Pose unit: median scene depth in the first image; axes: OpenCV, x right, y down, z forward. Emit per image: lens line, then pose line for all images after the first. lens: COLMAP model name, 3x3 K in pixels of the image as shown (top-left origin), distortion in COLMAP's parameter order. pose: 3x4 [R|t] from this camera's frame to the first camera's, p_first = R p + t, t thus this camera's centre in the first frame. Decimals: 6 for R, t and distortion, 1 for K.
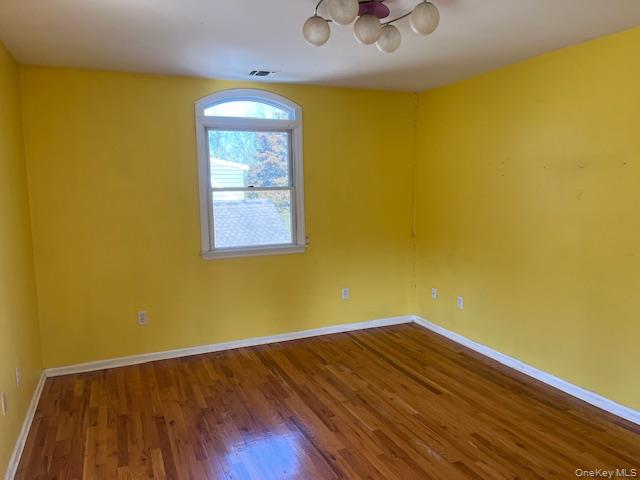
lens RADIAL K [[485.9, 0, 320.0], [0, 485.9, 240.0], [0, 0, 1]] dist [0.066975, -0.080960]
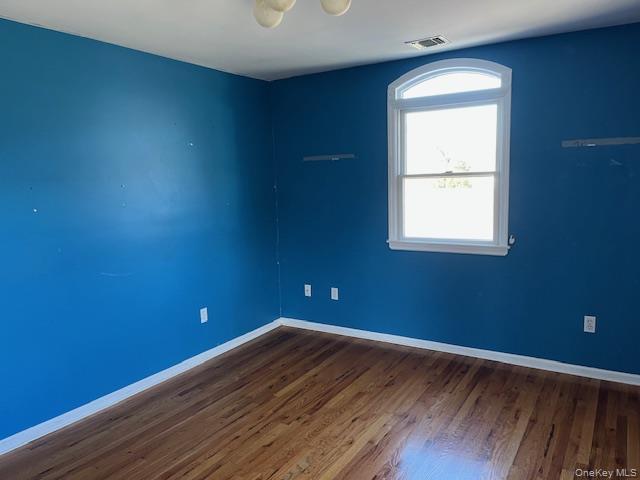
lens RADIAL K [[485.9, 0, 320.0], [0, 485.9, 240.0], [0, 0, 1]] dist [0.066975, -0.080960]
pose [[0.566214, 0.103867, -0.817688, 0.457492], [-0.066823, 0.994548, 0.080060, -0.044091], [0.821545, 0.009309, 0.570067, 0.320461]]
